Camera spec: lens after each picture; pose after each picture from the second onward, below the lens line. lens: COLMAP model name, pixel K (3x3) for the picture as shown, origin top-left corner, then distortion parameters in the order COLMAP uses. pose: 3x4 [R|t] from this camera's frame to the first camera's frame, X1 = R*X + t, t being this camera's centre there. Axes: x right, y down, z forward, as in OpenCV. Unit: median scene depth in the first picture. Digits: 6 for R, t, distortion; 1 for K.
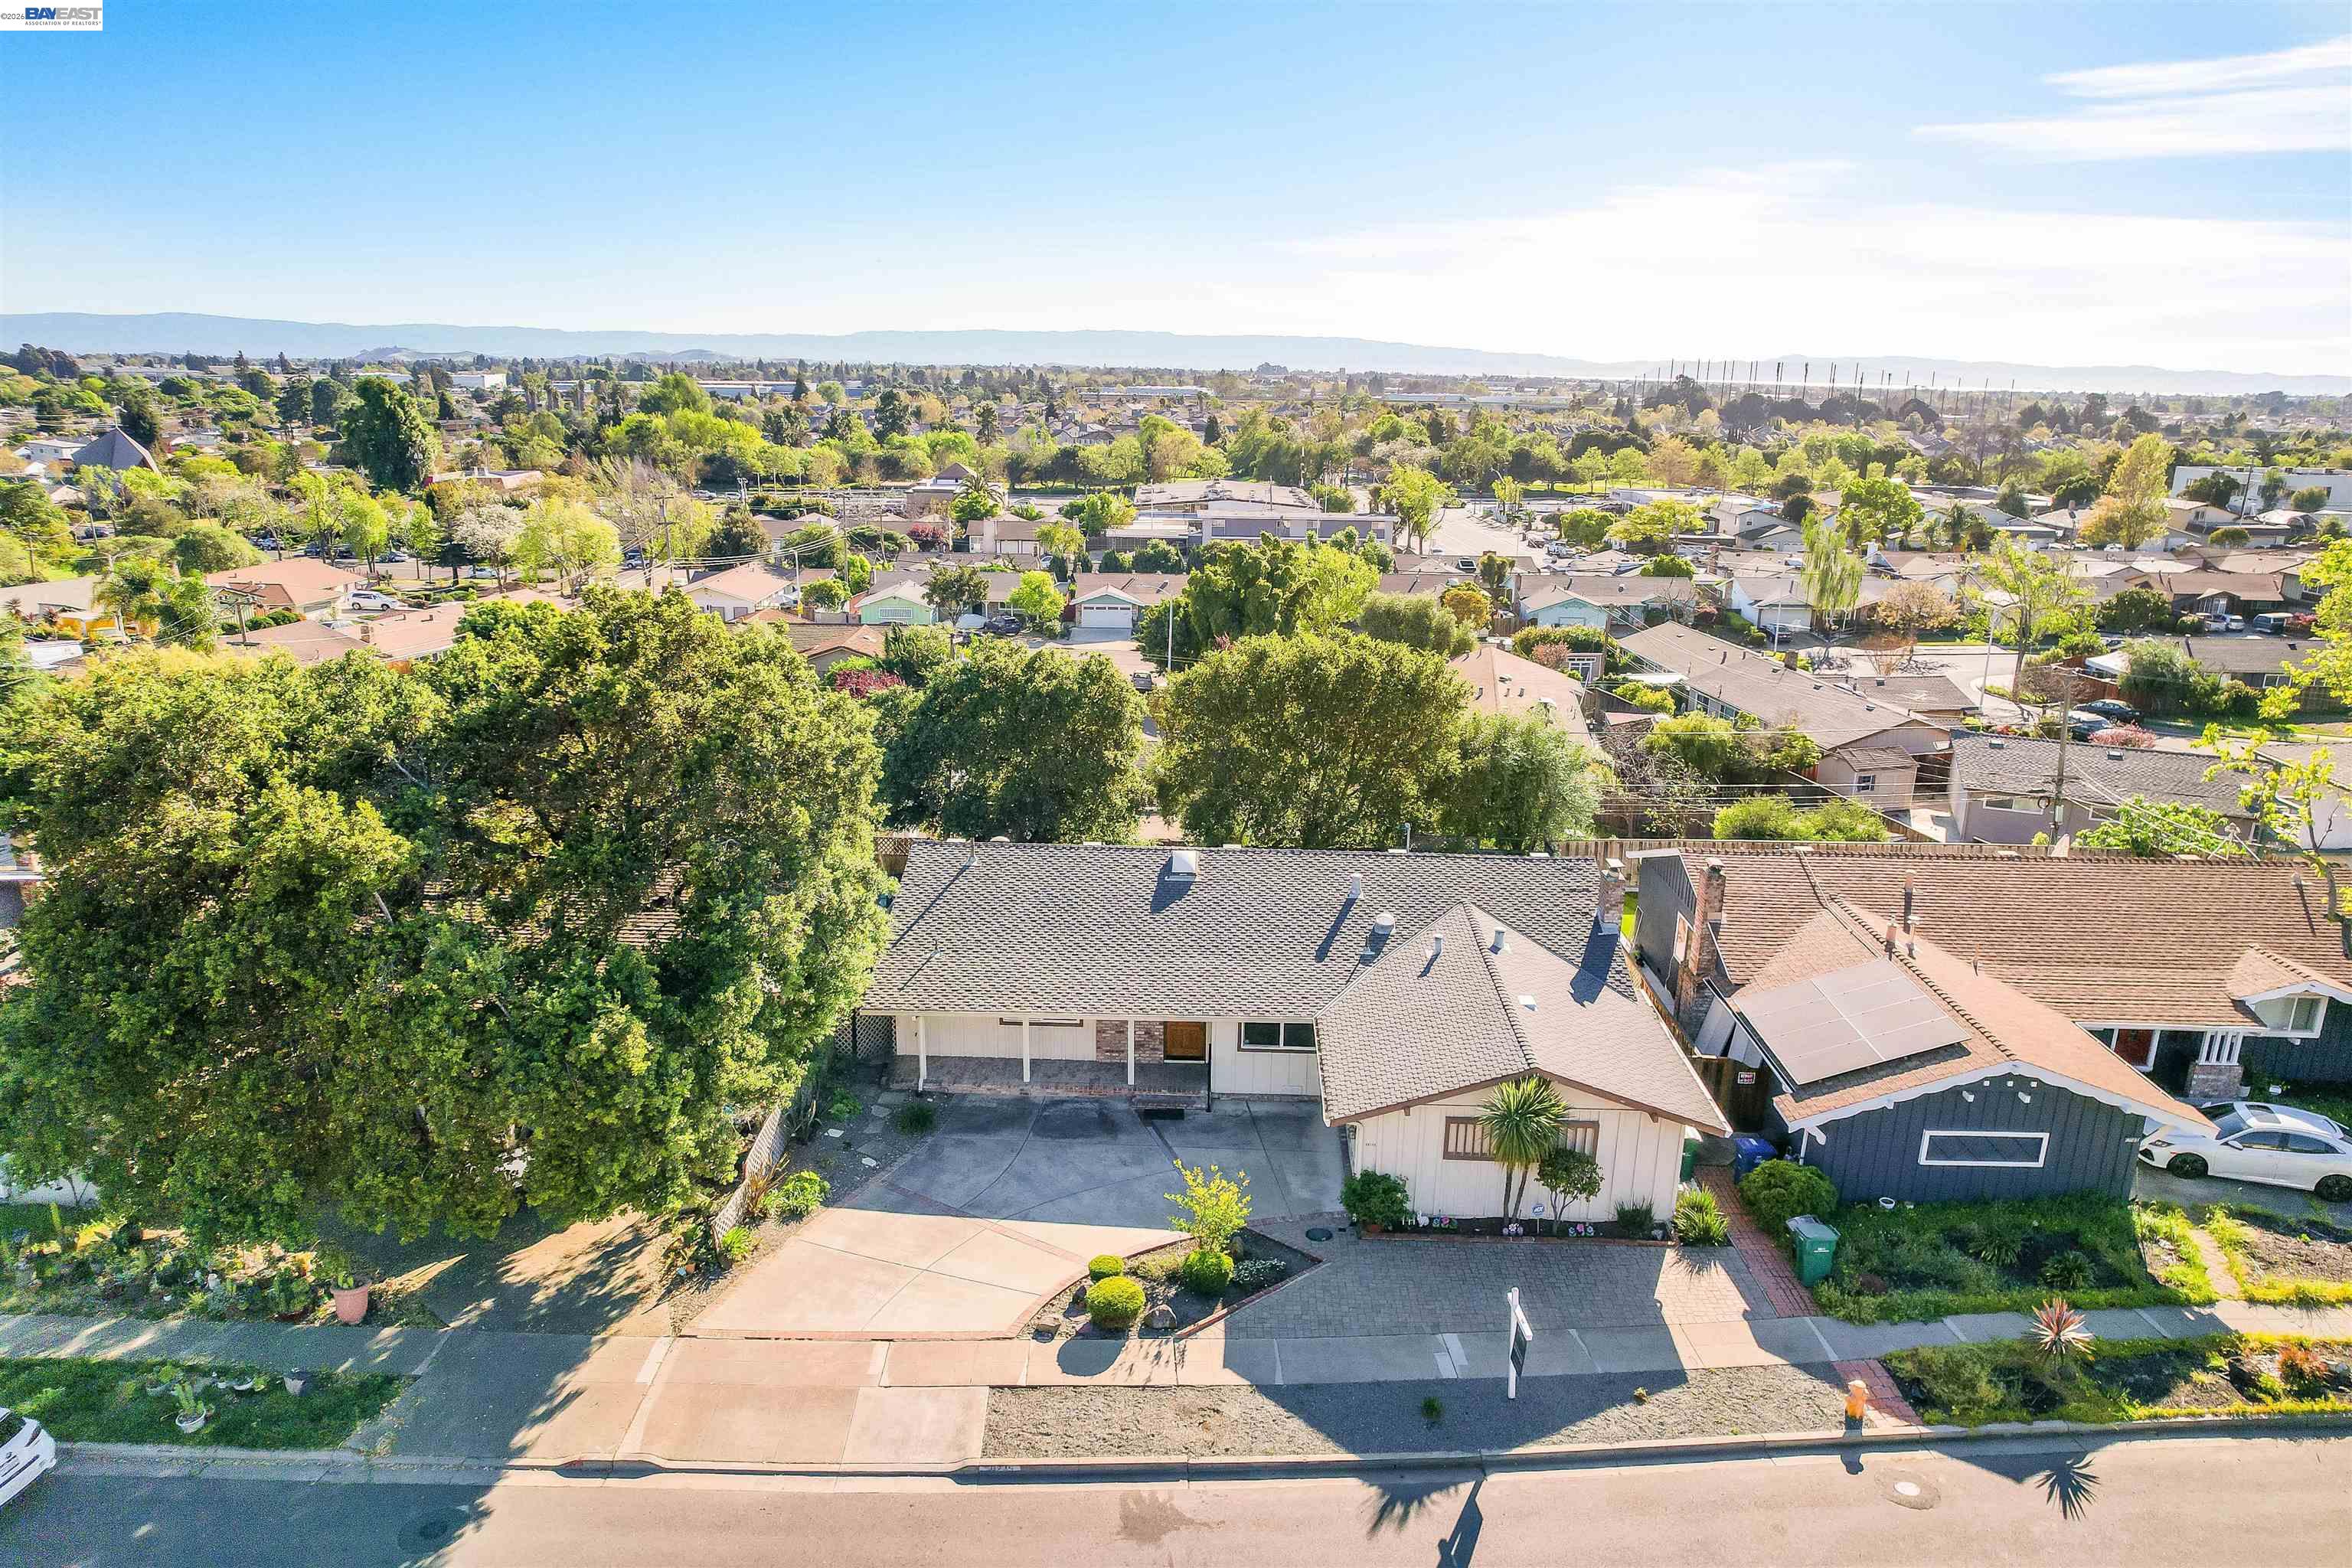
lens RADIAL K [[1551.0, 0, 1191.5], [0, 1551.0, 792.9], [0, 0, 1]] dist [-0.073603, 0.060249]
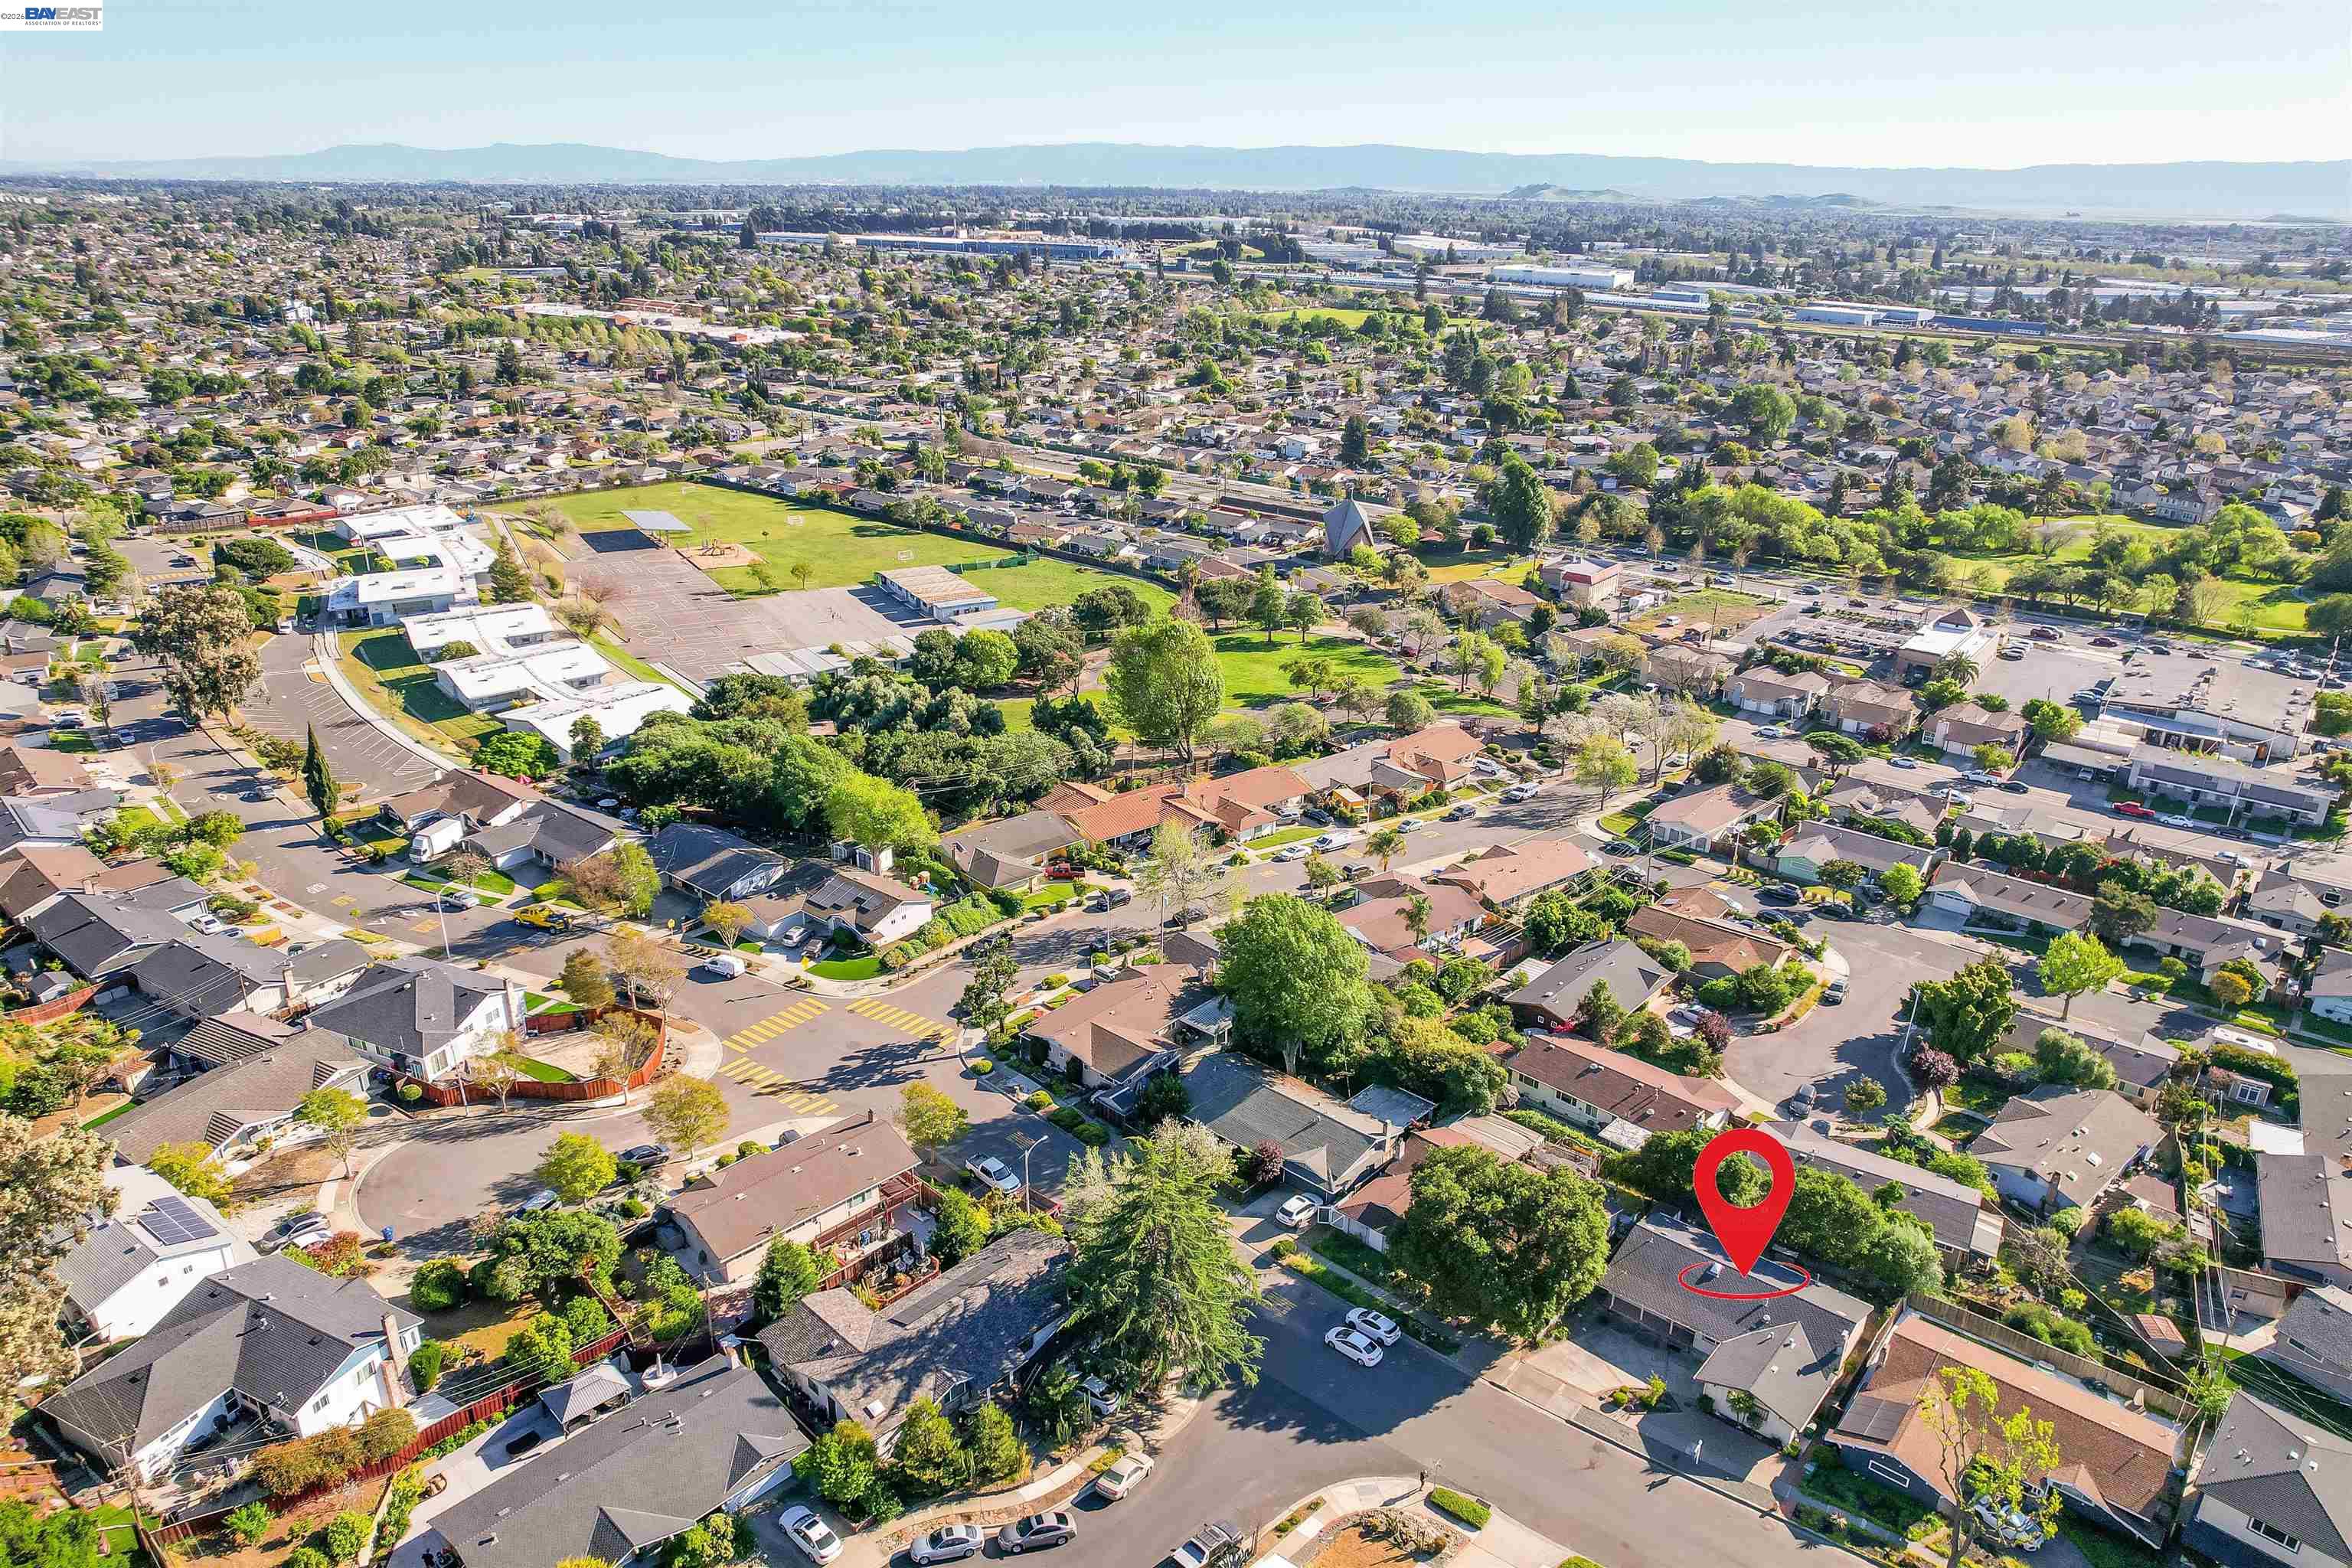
lens RADIAL K [[1551.0, 0, 1188.0], [0, 1551.0, 783.8], [0, 0, 1]] dist [-0.073603, 0.060249]
pose [[0.776499, 0.226424, -0.588032, 1.048549], [-0.176429, 0.974007, 0.142070, -1.591112], [0.604915, -0.006571, 0.796263, -2.836969]]
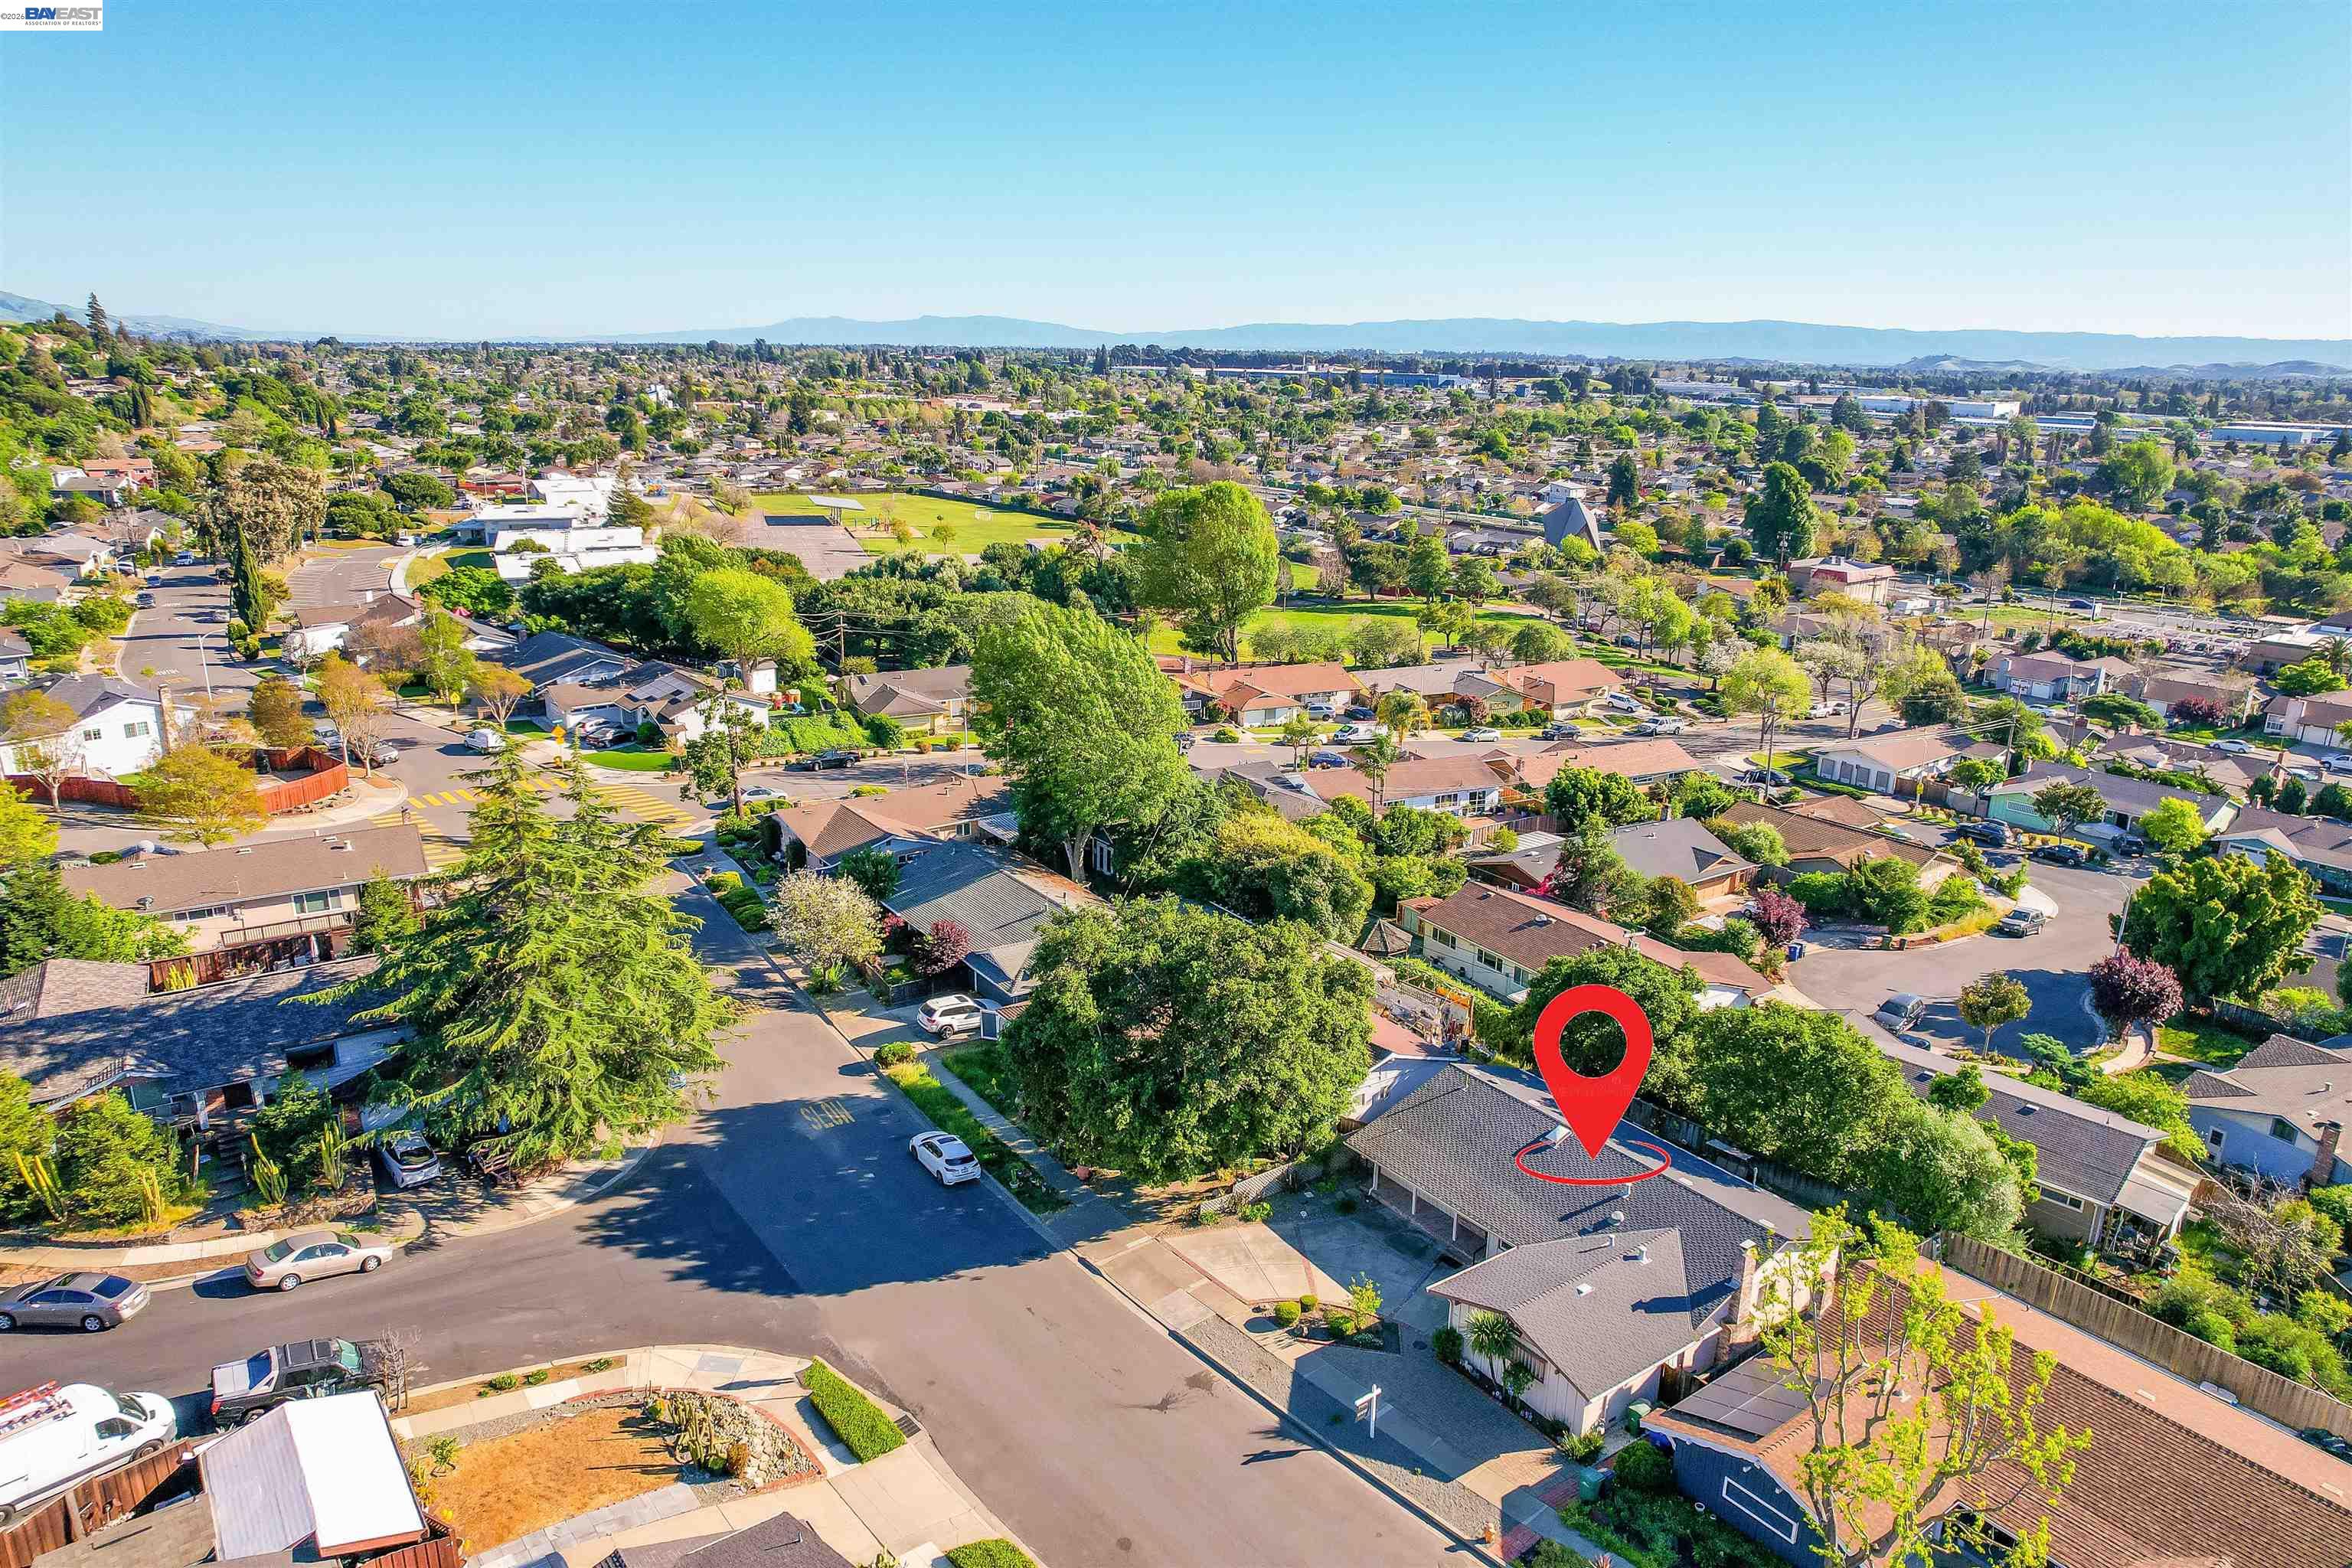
lens RADIAL K [[1551.0, 0, 1163.6], [0, 1551.0, 777.6], [0, 0, 1]] dist [-0.073603, 0.060249]
pose [[0.602725, 0.211222, -0.769485, 1.309575], [-0.222046, 0.970637, 0.092512, -0.542679], [0.766432, 0.115101, 0.631929, -0.563947]]
